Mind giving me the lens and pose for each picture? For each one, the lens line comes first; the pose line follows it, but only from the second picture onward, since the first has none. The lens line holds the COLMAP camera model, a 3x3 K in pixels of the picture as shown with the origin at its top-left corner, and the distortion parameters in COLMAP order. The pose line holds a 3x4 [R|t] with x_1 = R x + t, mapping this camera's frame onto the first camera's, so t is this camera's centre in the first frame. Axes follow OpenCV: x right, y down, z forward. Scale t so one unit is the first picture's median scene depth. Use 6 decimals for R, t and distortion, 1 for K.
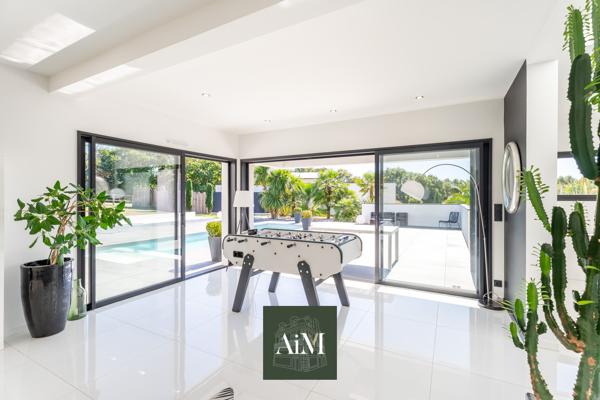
lens RADIAL K [[279.7, 0, 299.2], [0, 279.7, 196.7], [0, 0, 1]] dist [0.000394, -0.000786]
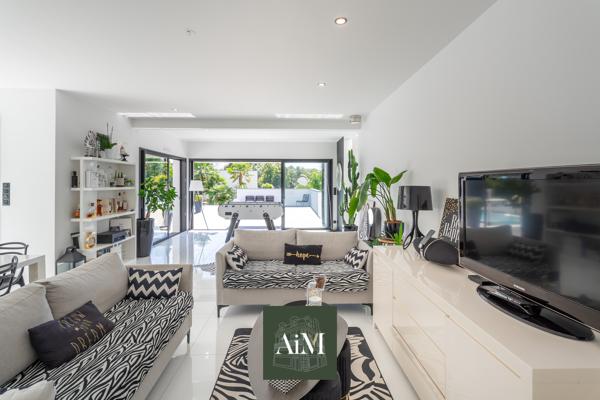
lens RADIAL K [[279.7, 0, 287.8], [0, 279.7, 179.3], [0, 0, 1]] dist [0.000394, -0.000786]
pose [[0.892297, 0.006779, 0.451398, -0.676665], [-0.001580, 0.999928, -0.011893, -0.013581], [-0.451446, 0.009899, 0.892243, -0.885187]]
